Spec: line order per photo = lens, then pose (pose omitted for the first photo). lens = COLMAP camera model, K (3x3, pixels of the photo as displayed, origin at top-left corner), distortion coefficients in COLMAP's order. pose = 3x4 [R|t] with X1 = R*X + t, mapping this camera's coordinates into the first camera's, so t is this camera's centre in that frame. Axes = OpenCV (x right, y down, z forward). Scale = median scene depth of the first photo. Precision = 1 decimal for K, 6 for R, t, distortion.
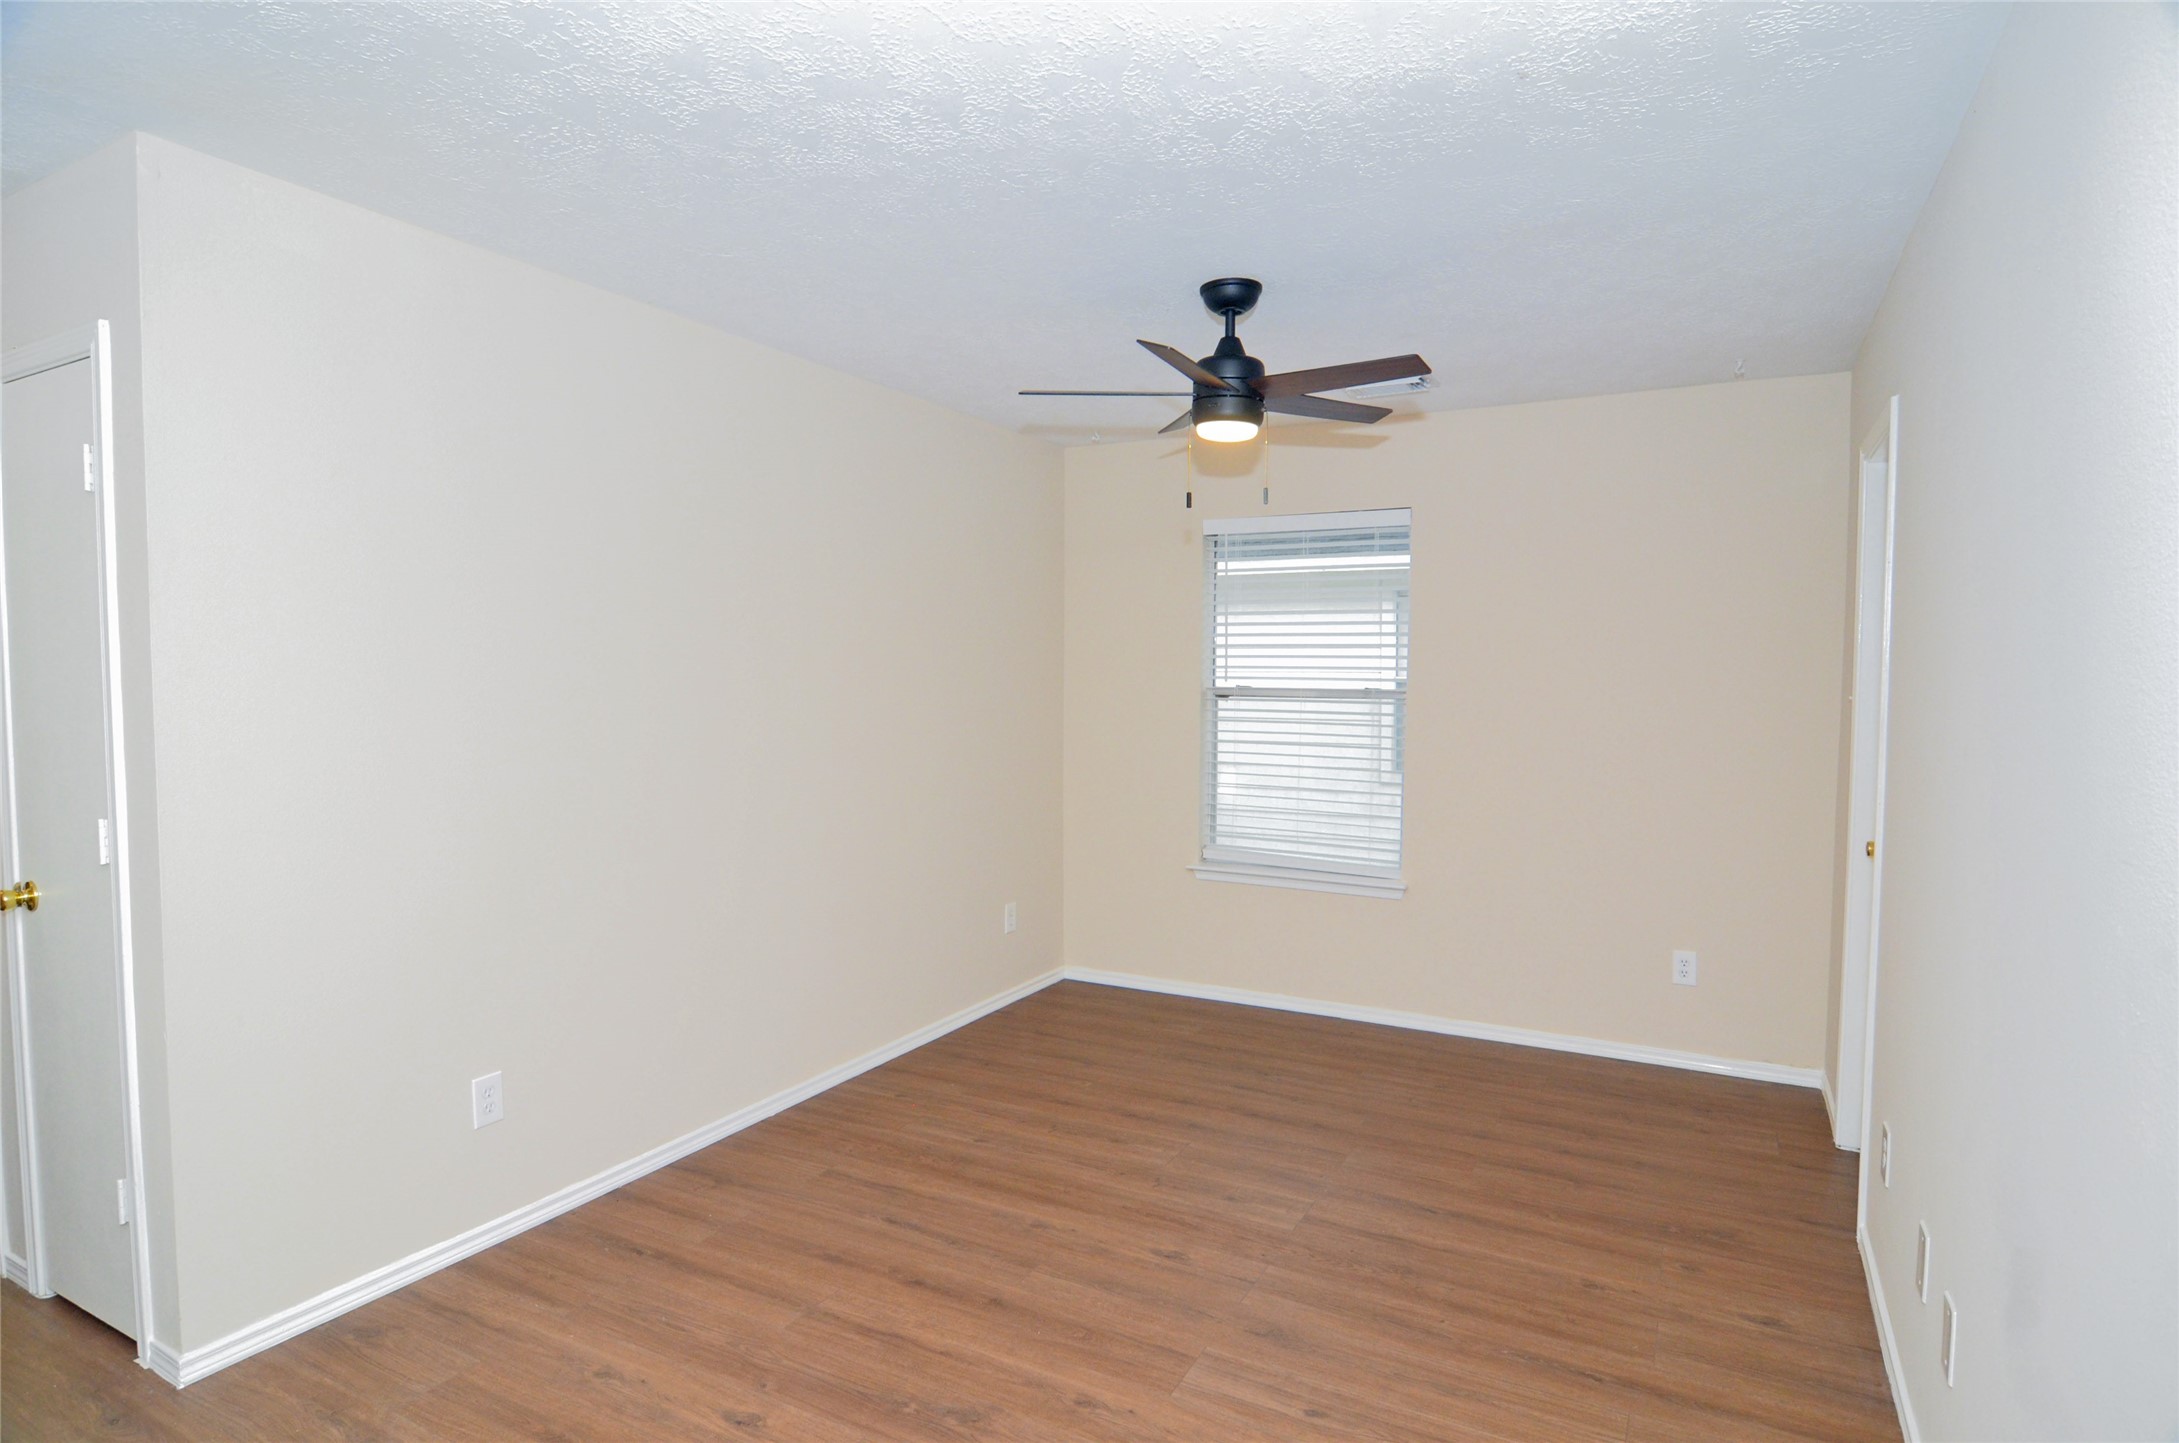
lens RADIAL K [[1176.0, 0, 1095.1], [0, 1176.0, 730.2], [0, 0, 1]] dist [-0.005663, -0.011319]
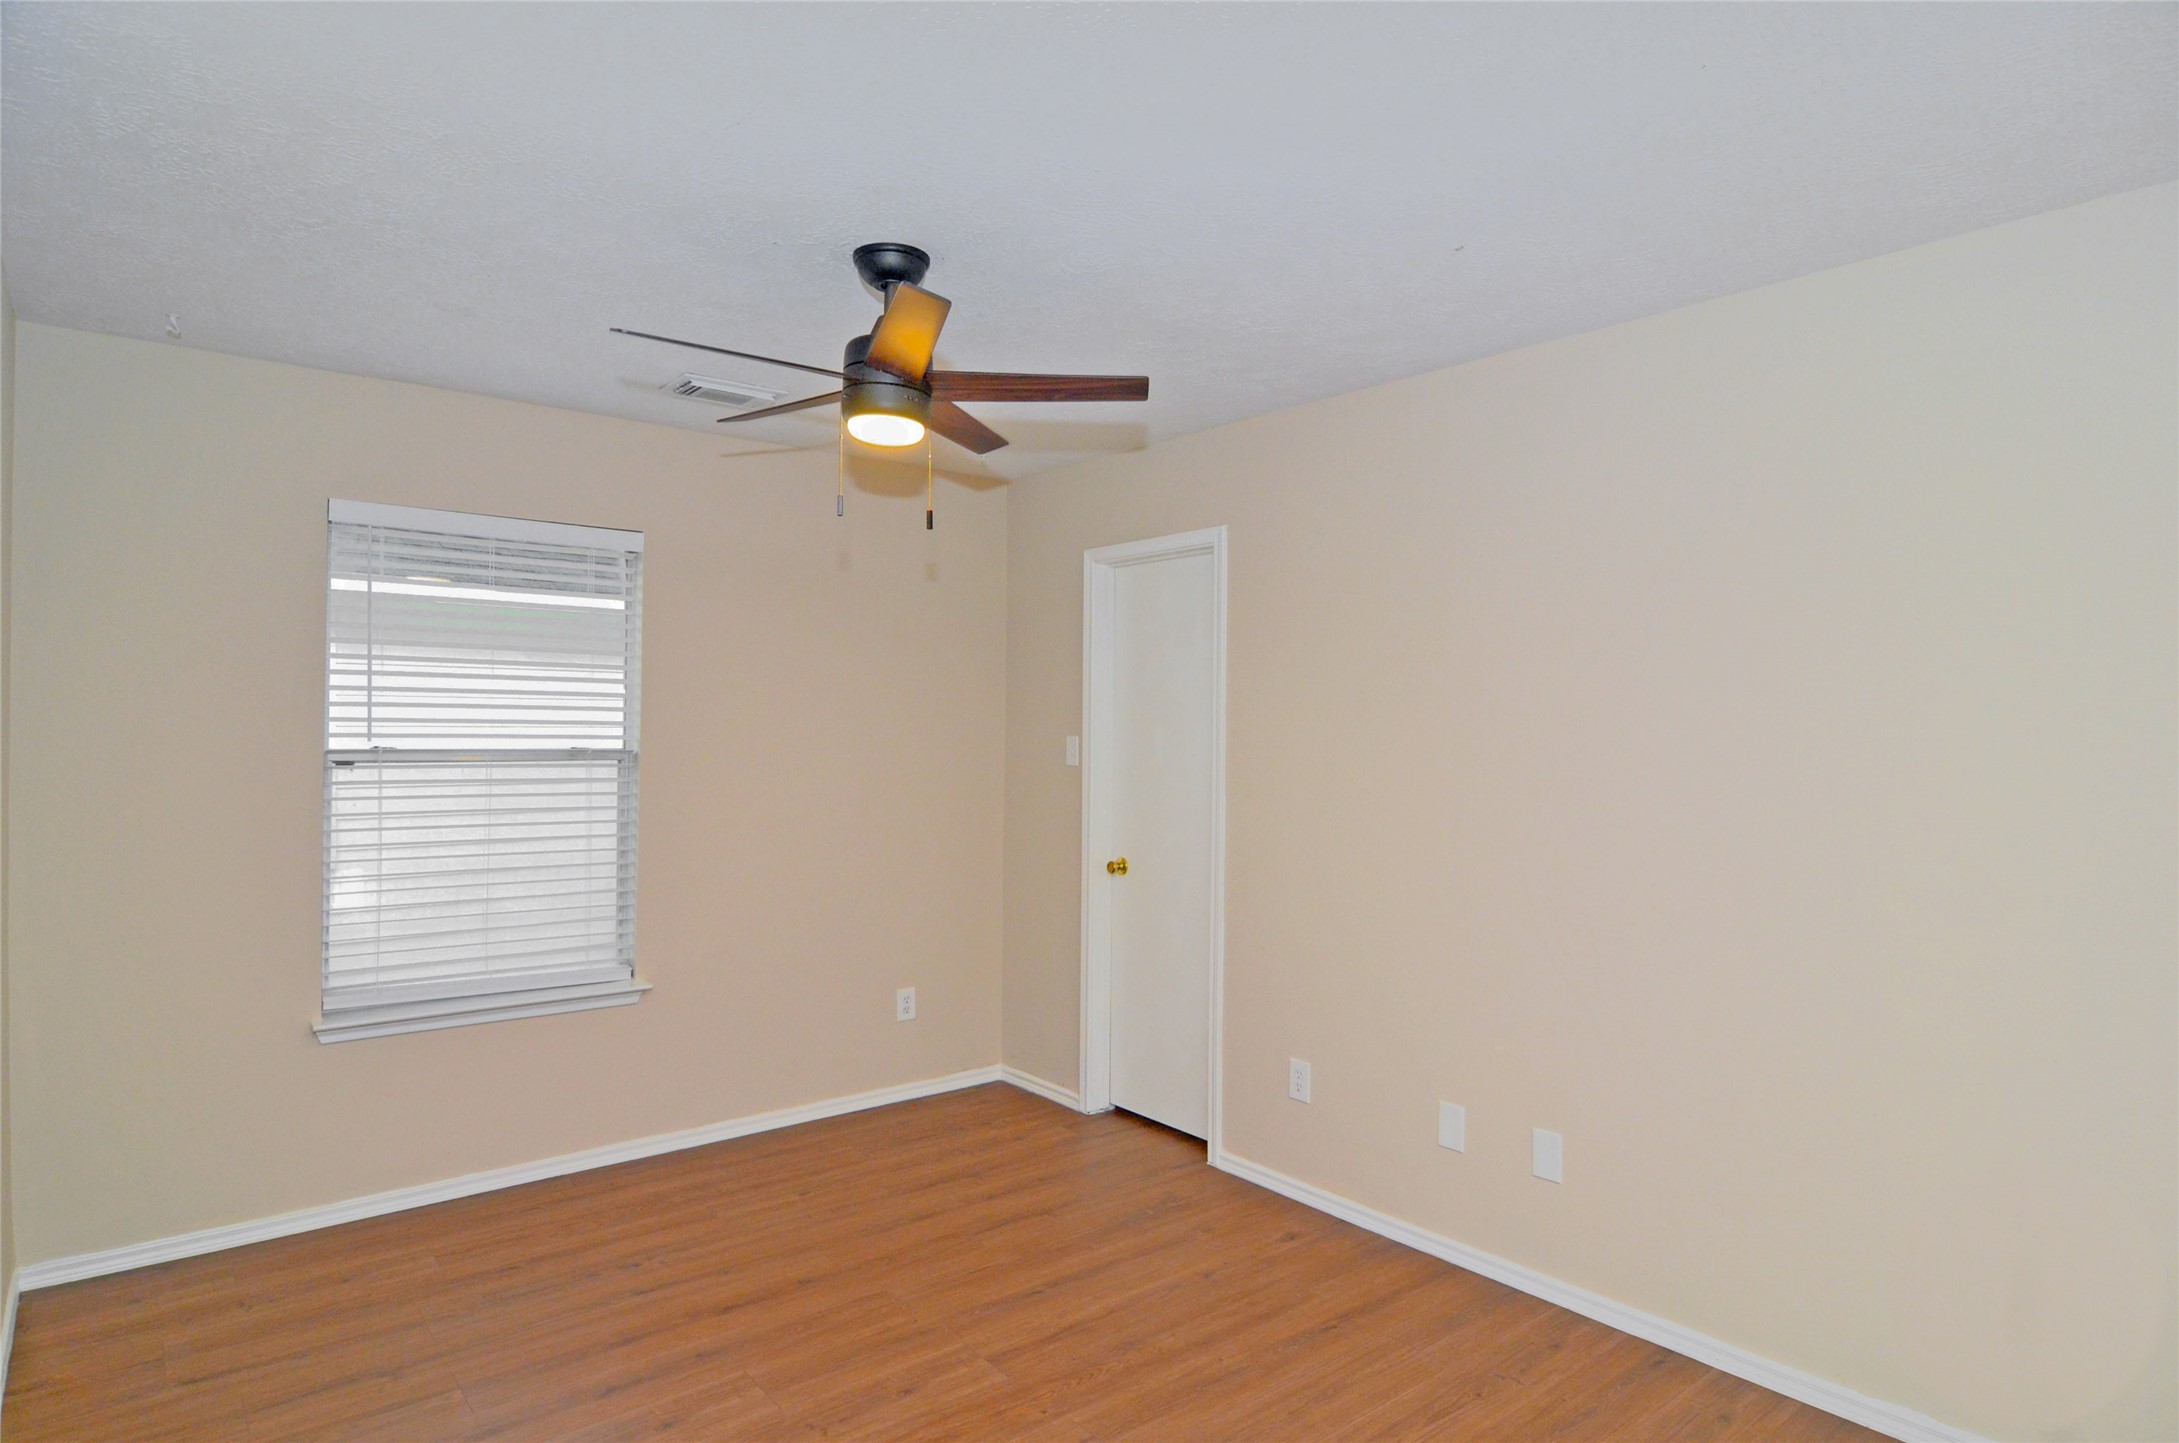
lens RADIAL K [[1176.0, 0, 1095.1], [0, 1176.0, 730.2], [0, 0, 1]] dist [-0.005663, -0.011319]
pose [[0.366080, 0.002274, 0.930581, -0.440021], [0.039511, 0.999057, -0.017984, -0.022930], [-0.929744, 0.043352, 0.365645, 0.434569]]
